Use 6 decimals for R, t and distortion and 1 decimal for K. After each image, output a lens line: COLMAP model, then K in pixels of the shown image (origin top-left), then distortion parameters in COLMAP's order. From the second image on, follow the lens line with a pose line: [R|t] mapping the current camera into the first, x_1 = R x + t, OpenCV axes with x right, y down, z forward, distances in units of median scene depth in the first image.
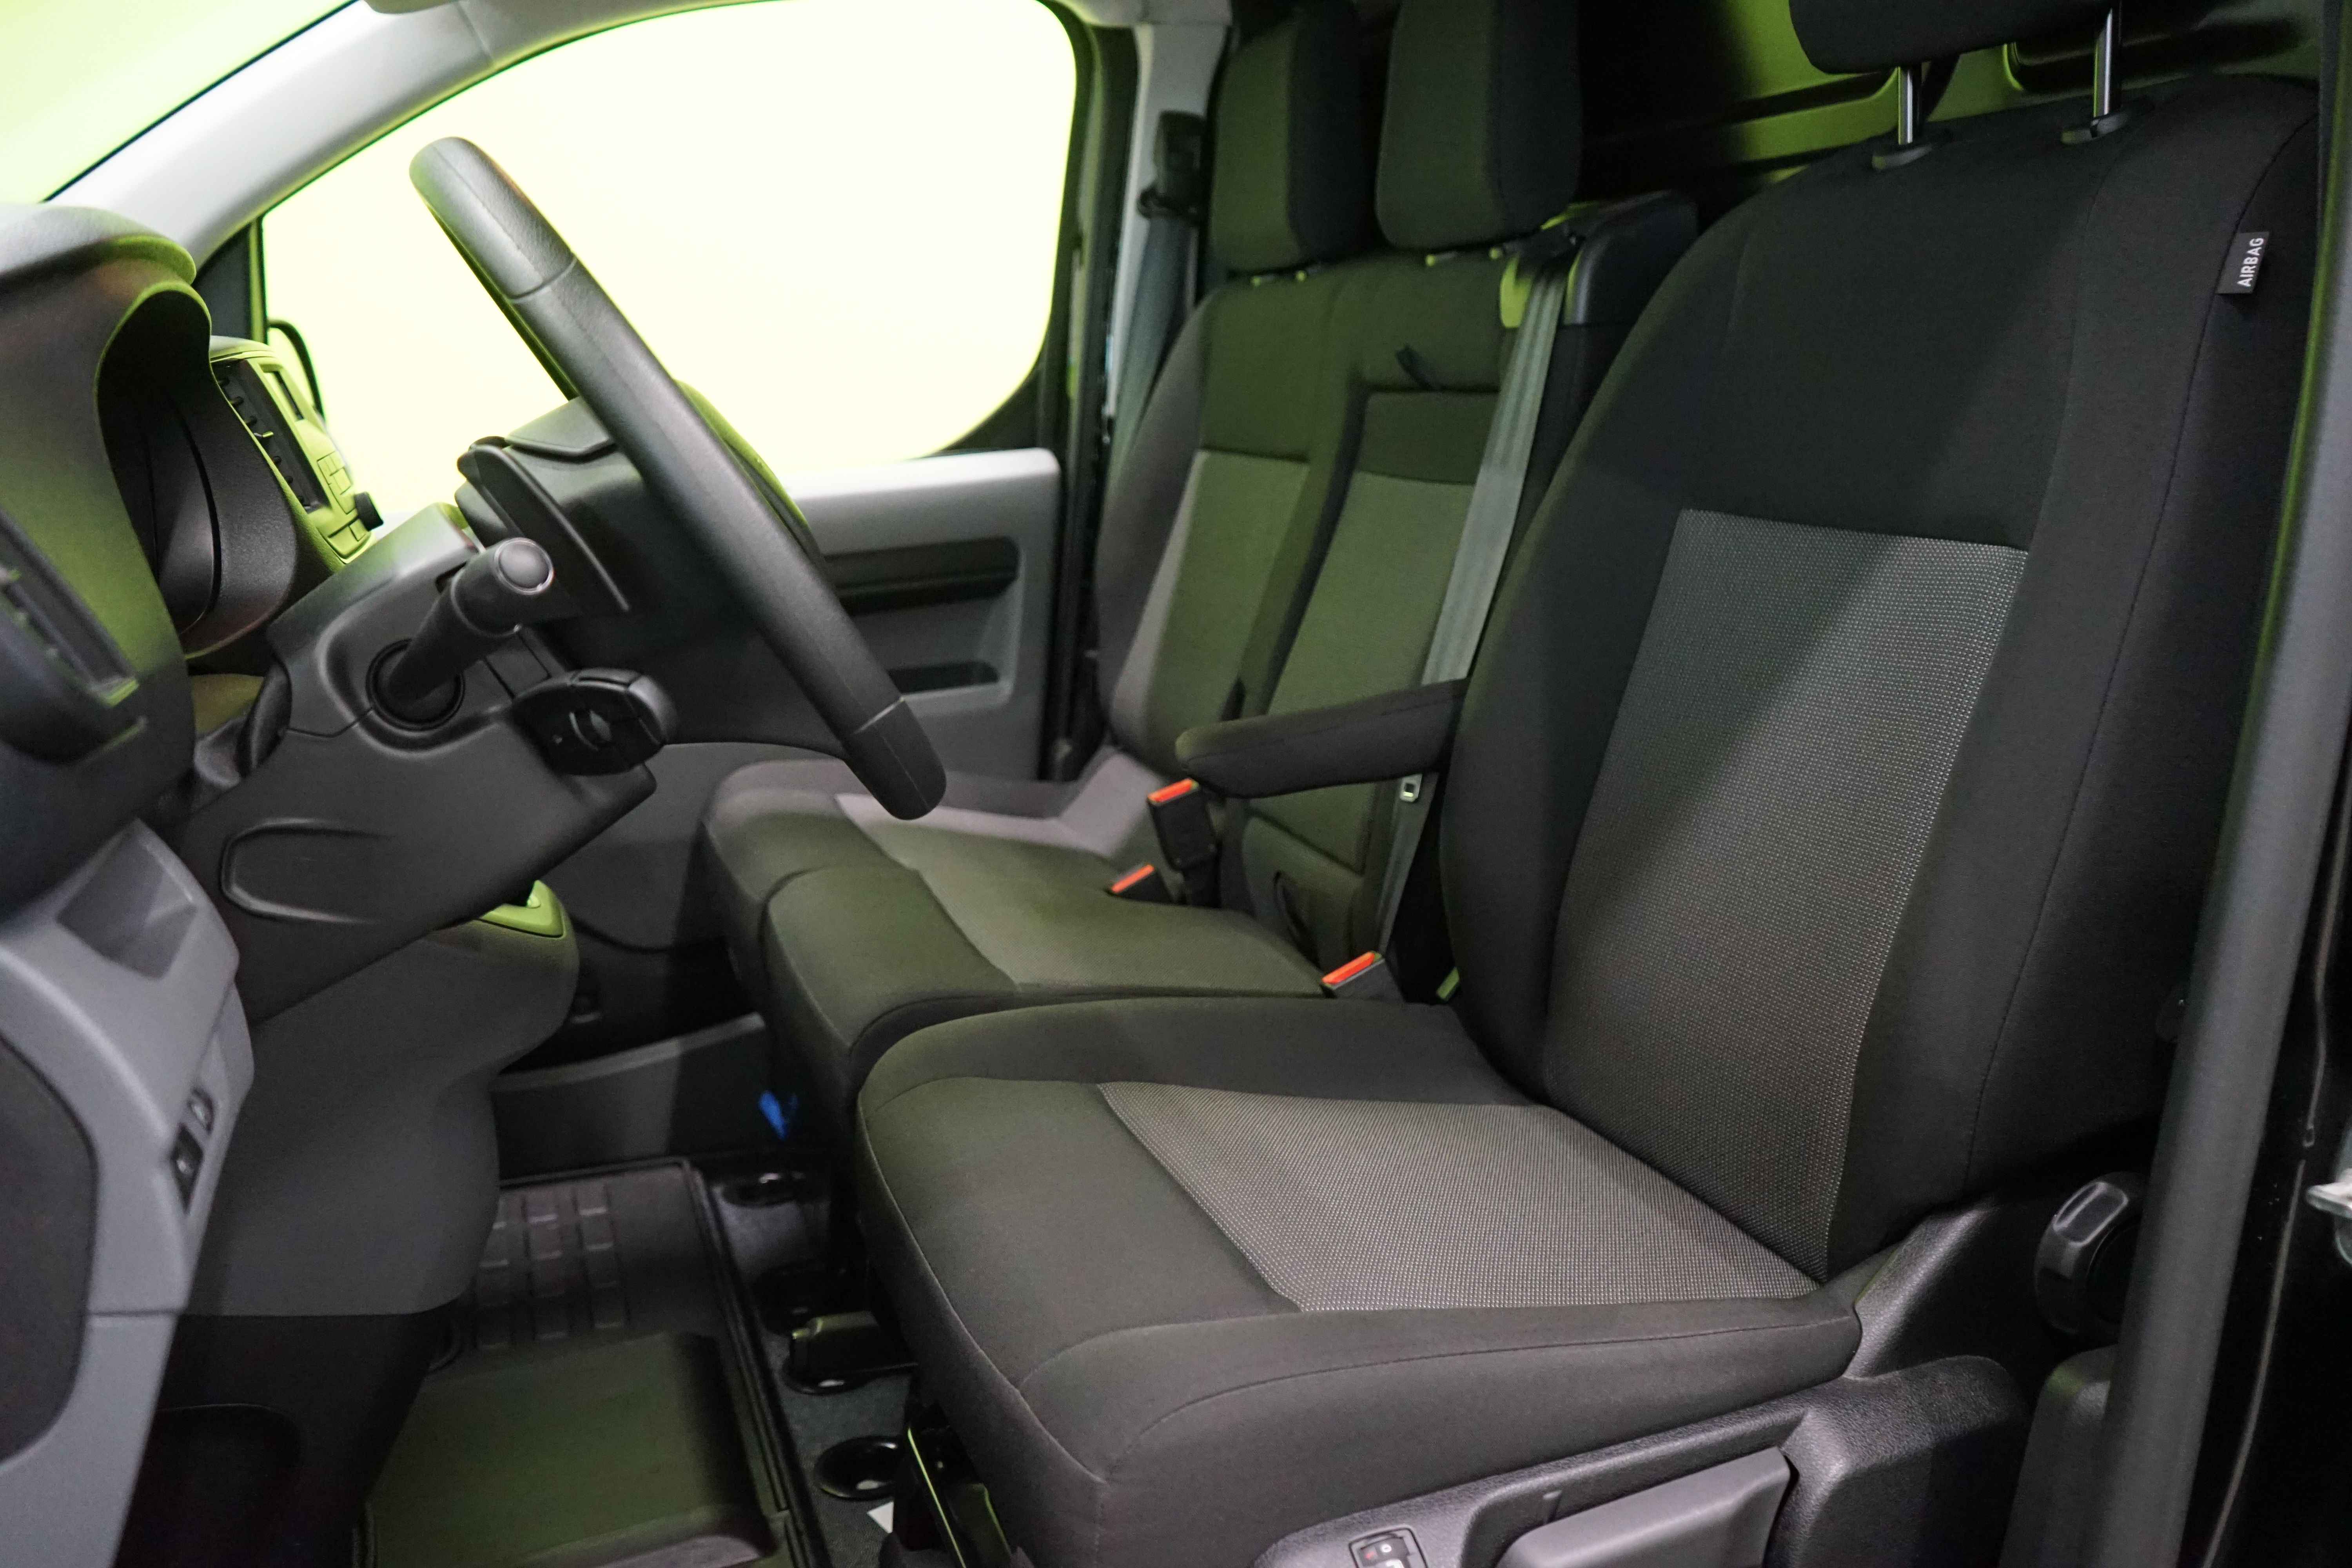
lens RADIAL K [[1889.0, 0, 1167.5], [0, 1889.0, 786.0], [0, 0, 1]] dist [-0.002223, 0.001284]
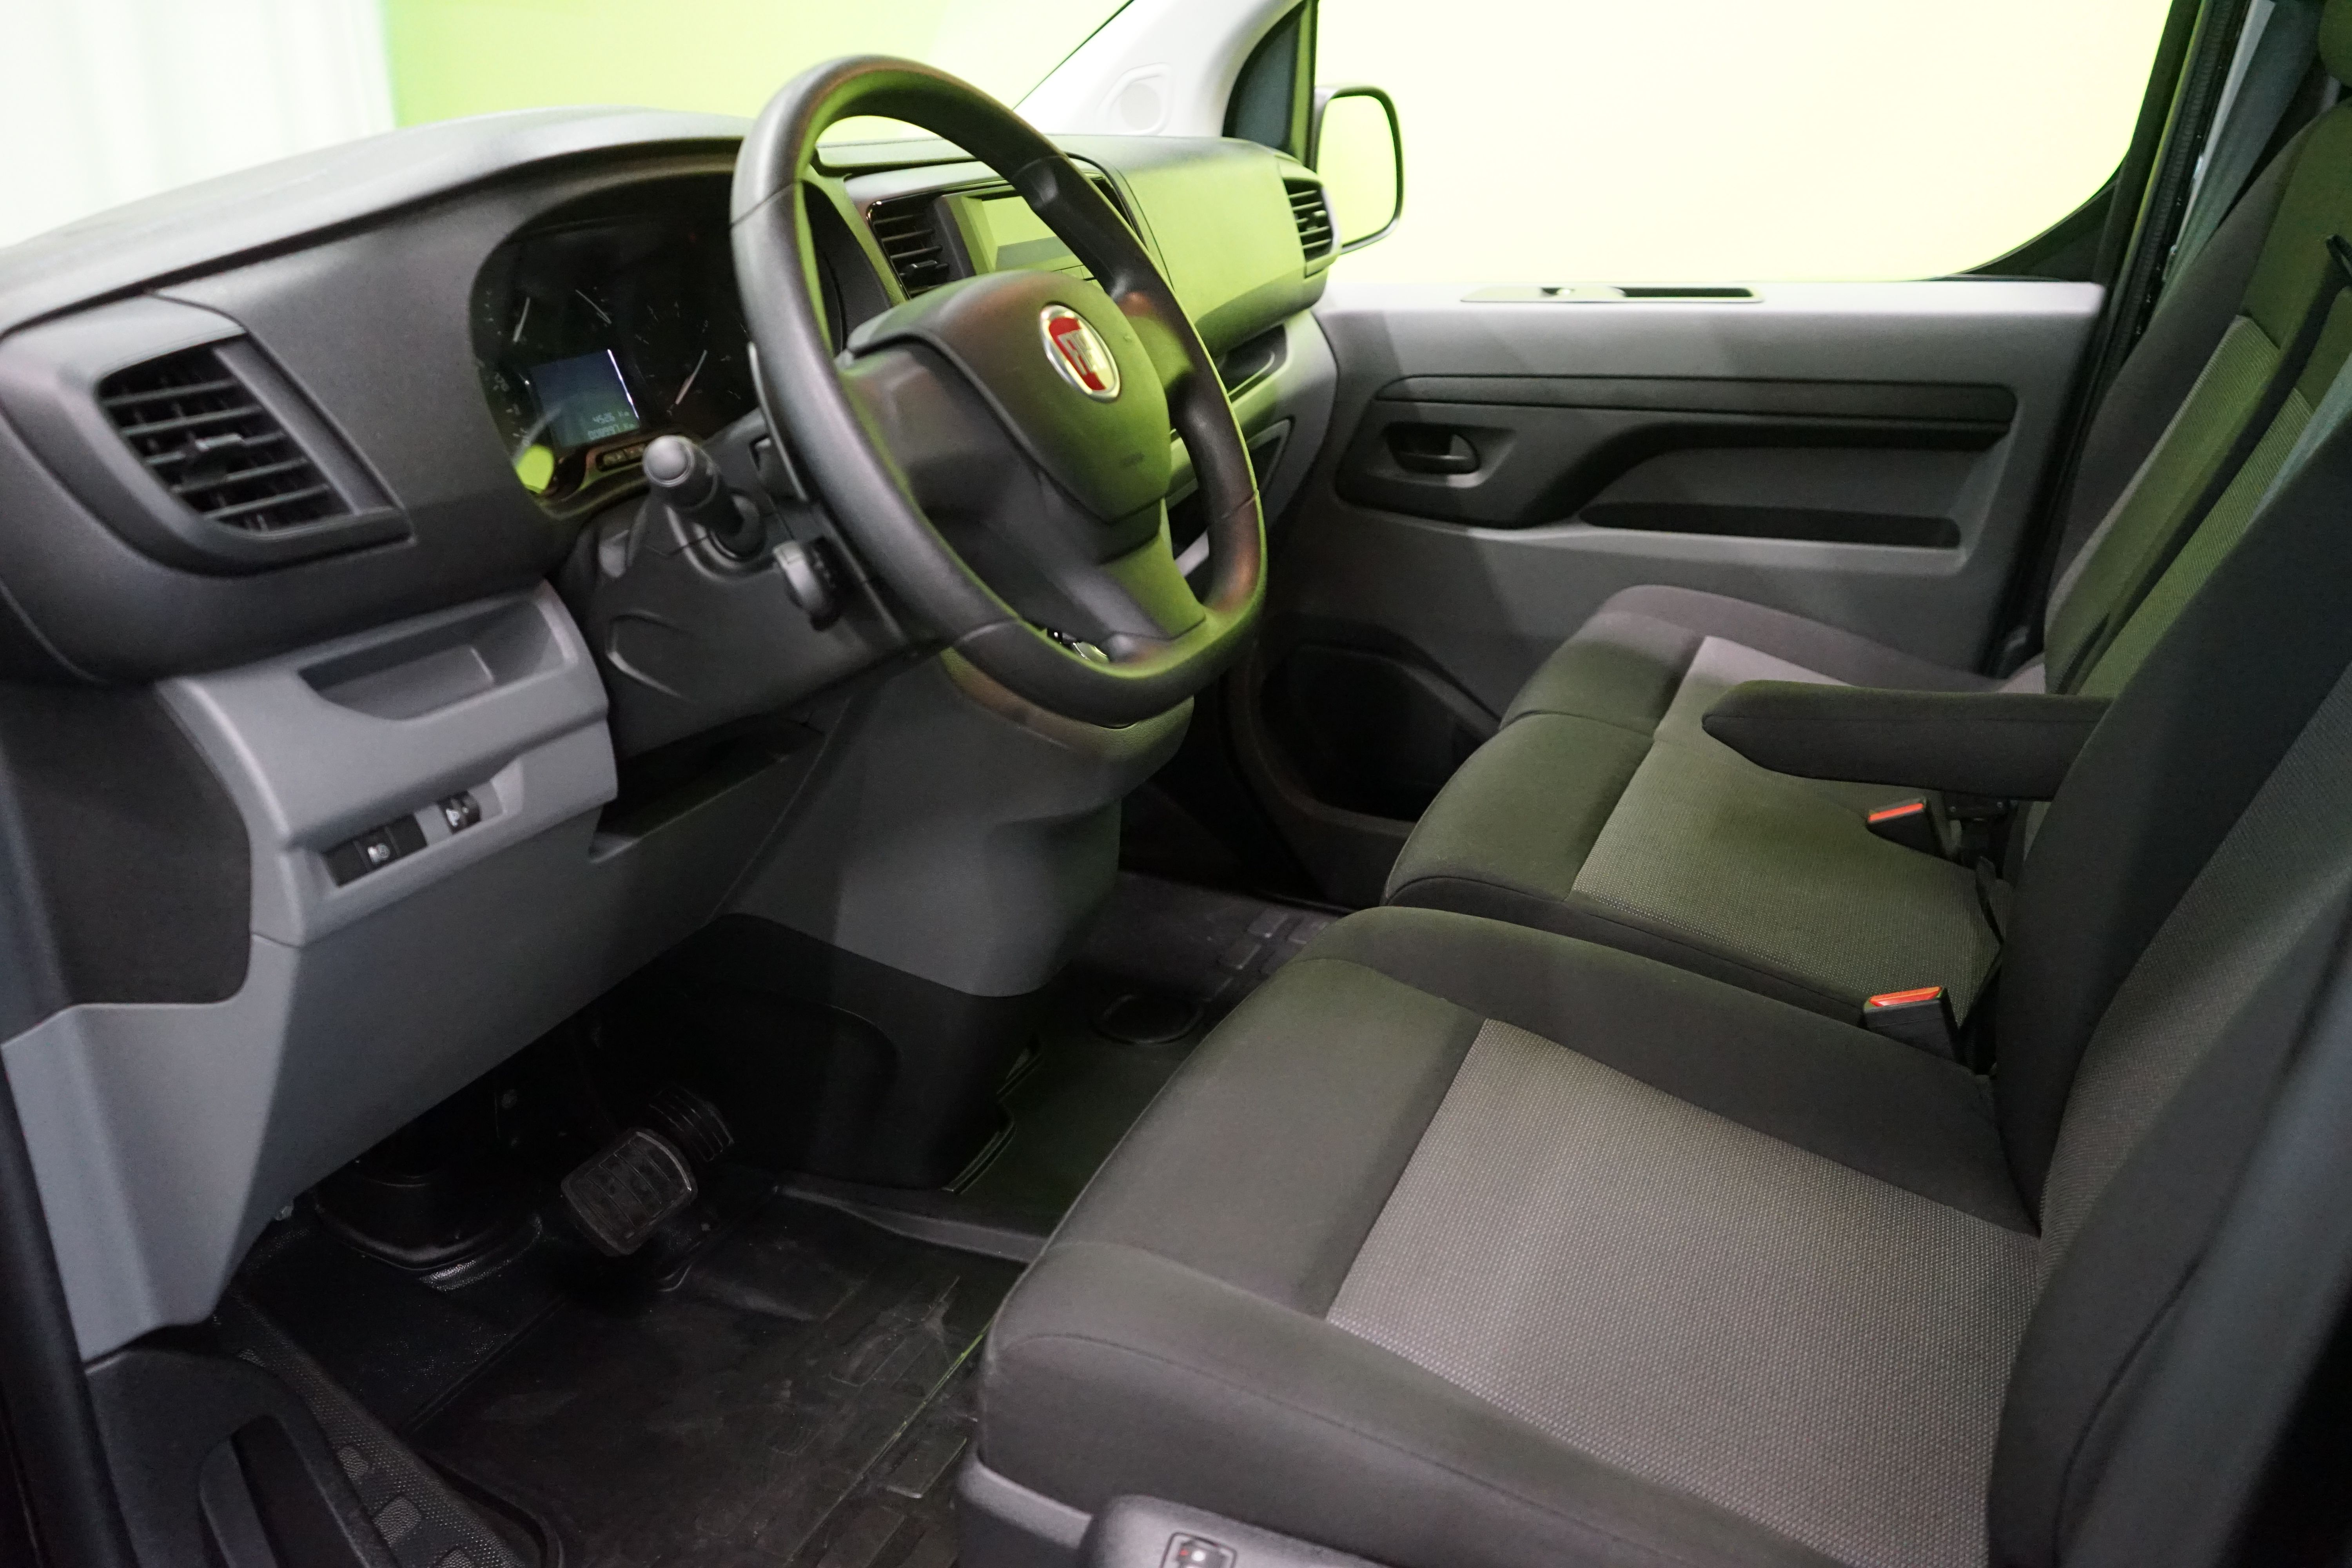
lens RADIAL K [[1889.0, 0, 1167.5], [0, 1889.0, 786.0], [0, 0, 1]] dist [-0.002223, 0.001284]
pose [[0.725485, 0.276563, -0.630225, 0.287911], [-0.176521, 0.959850, 0.218010, -0.095058], [0.665215, -0.046915, 0.745176, 0.118953]]
